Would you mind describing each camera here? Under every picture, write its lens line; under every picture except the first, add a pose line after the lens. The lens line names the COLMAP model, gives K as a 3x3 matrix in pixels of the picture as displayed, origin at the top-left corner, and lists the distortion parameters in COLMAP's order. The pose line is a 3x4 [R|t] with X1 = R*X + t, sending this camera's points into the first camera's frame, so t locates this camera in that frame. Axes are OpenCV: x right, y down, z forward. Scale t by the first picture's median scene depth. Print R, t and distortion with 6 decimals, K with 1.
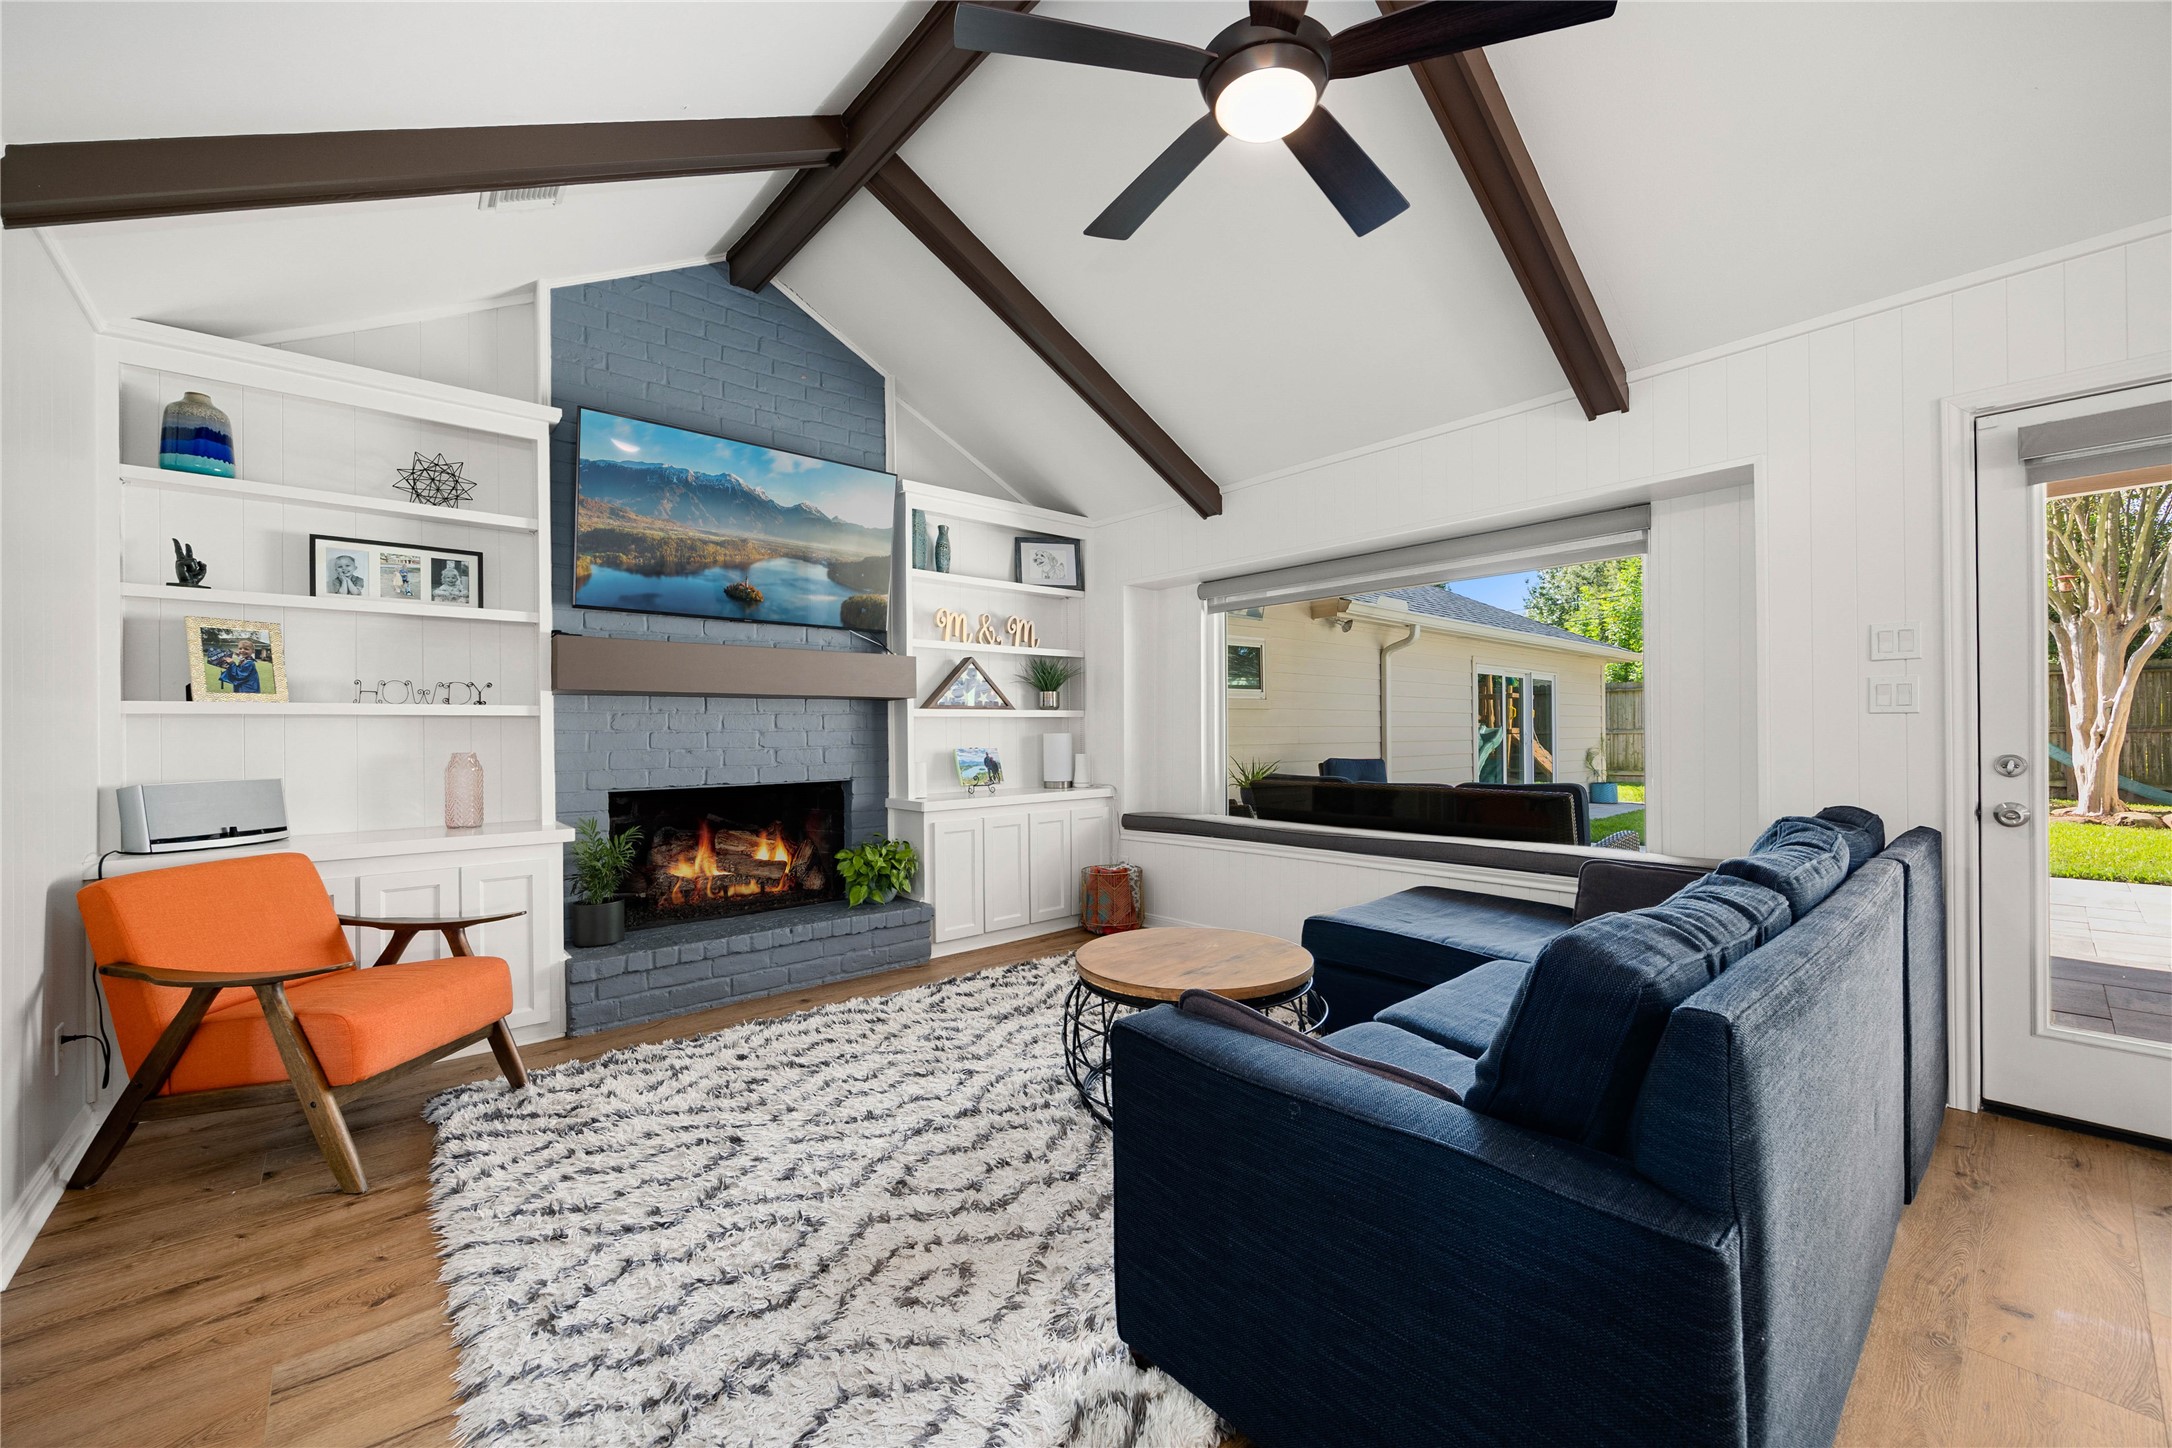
lens RADIAL K [[860.0, 0, 1098.0], [0, 860.0, 732.1], [0, 0, 1]] dist [0.001973, -0.000781]
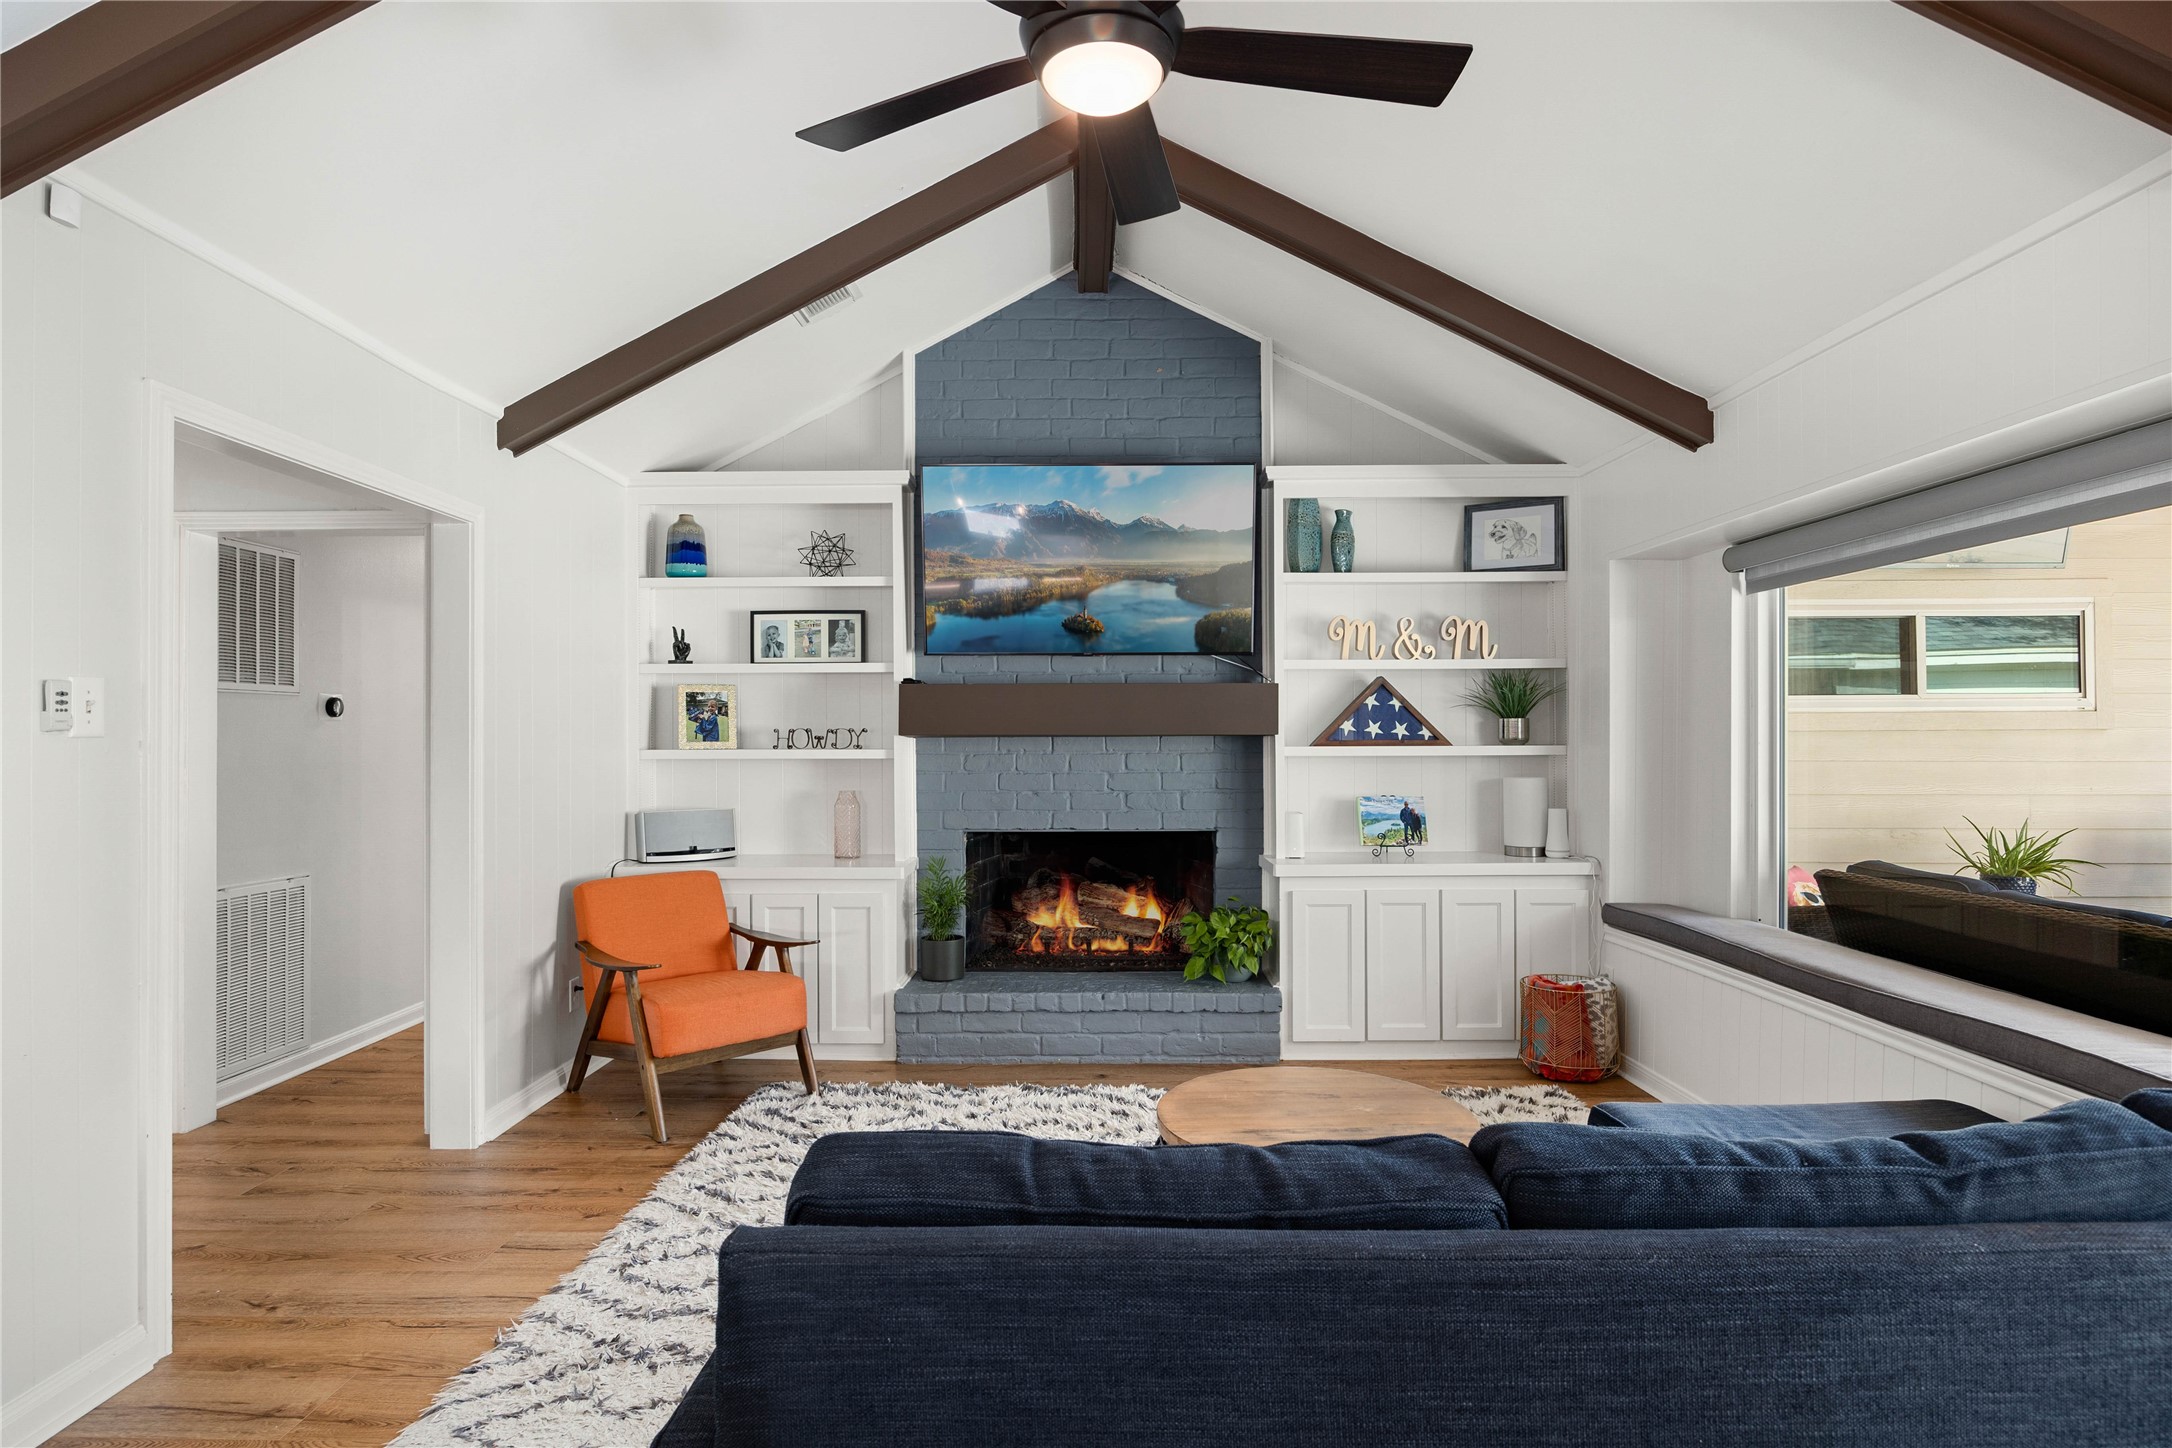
lens RADIAL K [[1158.3, 0, 1083.3], [0, 1158.3, 729.2], [0, 0, 1]] dist [-0.009428, 0.000955]
pose [[0.731812, 0.002196, -0.681503, 0.496790], [-0.003230, 0.999995, -0.000246, -0.055365], [0.681499, 0.002381, 0.731815, 0.100163]]
